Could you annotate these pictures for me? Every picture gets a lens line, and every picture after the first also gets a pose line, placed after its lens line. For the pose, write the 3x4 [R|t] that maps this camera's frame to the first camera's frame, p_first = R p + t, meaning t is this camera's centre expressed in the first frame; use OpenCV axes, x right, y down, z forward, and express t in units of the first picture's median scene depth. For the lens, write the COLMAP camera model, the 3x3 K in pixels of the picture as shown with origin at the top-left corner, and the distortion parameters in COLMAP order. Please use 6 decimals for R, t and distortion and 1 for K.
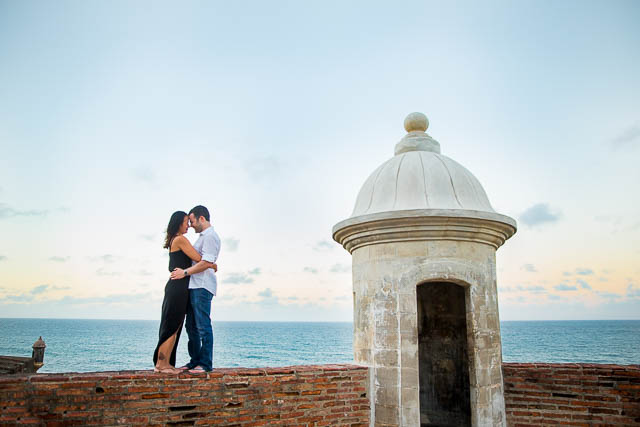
lens RADIAL K [[482.4, 0, 320.0], [0, 482.4, 213.5], [0, 0, 1]] dist [-0.090189, 0.099194]
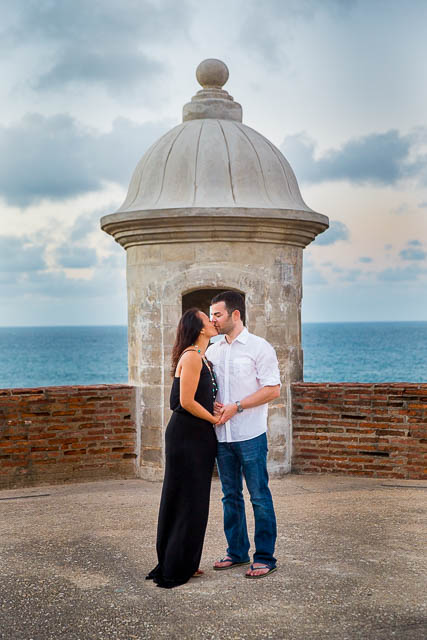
lens RADIAL K [[978.7, 0, 213.5], [0, 978.7, 320.0], [0, 0, 1]] dist [0.125750, -0.027220]
pose [[0.997589, -0.013121, -0.068153, 0.390113], [0.027277, 0.977071, 0.211159, -0.183716], [0.063820, -0.212509, 0.975073, -0.760136]]
